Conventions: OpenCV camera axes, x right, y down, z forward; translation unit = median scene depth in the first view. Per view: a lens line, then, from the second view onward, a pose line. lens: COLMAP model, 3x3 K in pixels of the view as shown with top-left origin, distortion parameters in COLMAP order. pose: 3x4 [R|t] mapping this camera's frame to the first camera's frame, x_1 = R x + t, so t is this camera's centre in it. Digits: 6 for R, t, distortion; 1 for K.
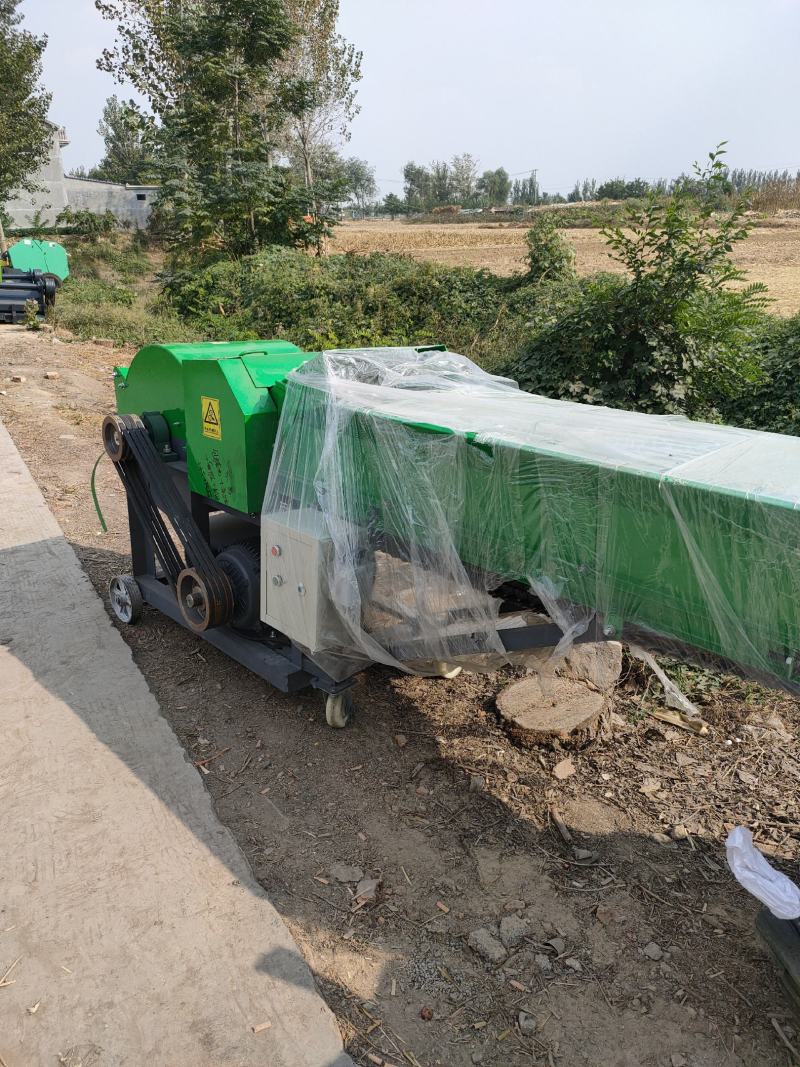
lens RADIAL K [[805.8, 0, 385.4], [0, 805.8, 538.5], [0, 0, 1]] dist [0.071857, -0.086478]
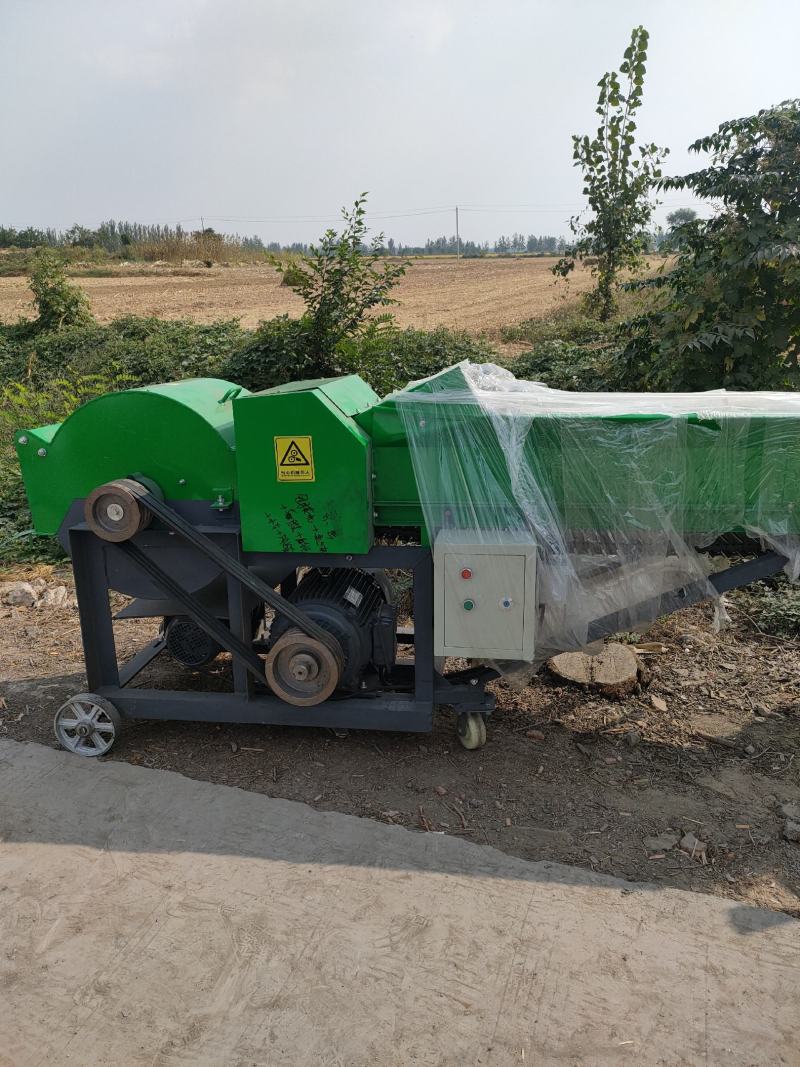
lens RADIAL K [[806.2, 0, 403.9], [0, 806.2, 534.5], [0, 0, 1]] dist [0.074269, -0.081304]
pose [[0.766018, -0.201340, 0.610474, -0.121557], [0.236823, 0.971276, 0.023172, -0.011033], [-0.597604, 0.126824, 0.791697, 0.043769]]
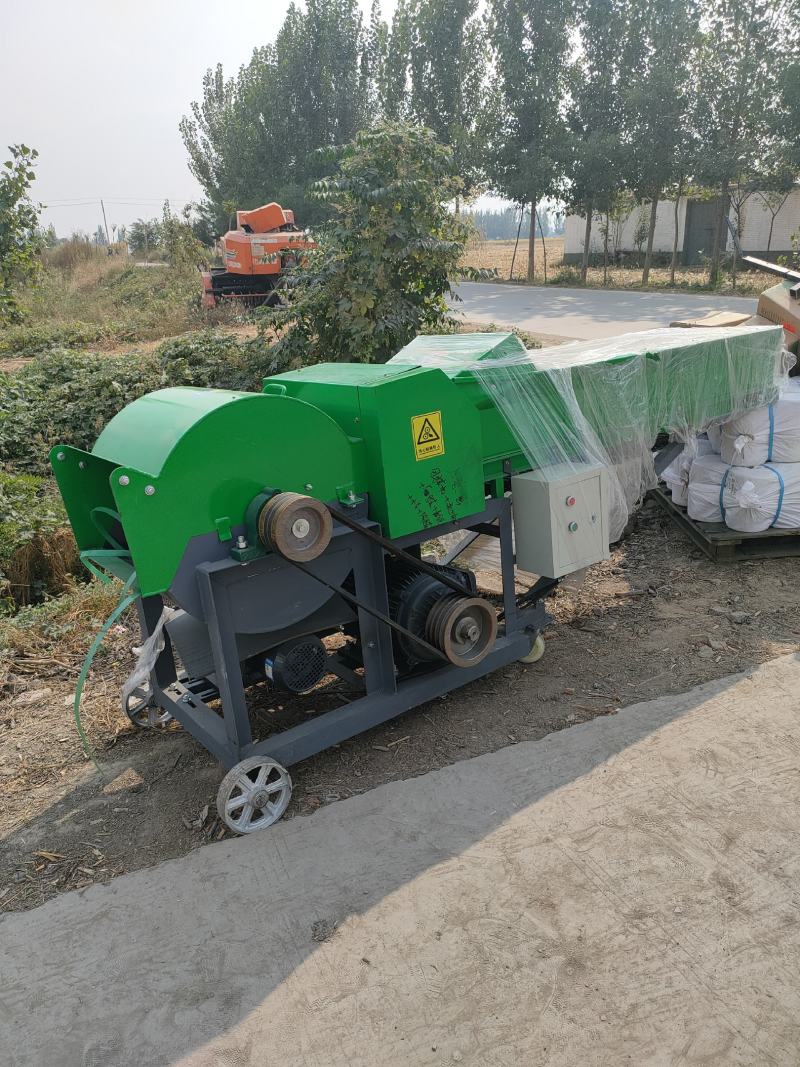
lens RADIAL K [[806.2, 0, 403.9], [0, 806.2, 534.5], [0, 0, 1]] dist [0.074269, -0.081304]
pose [[0.077512, -0.319176, 0.944520, -0.199206], [0.398087, 0.878482, 0.264191, -0.054236], [-0.914067, 0.355523, 0.195153, 0.159367]]
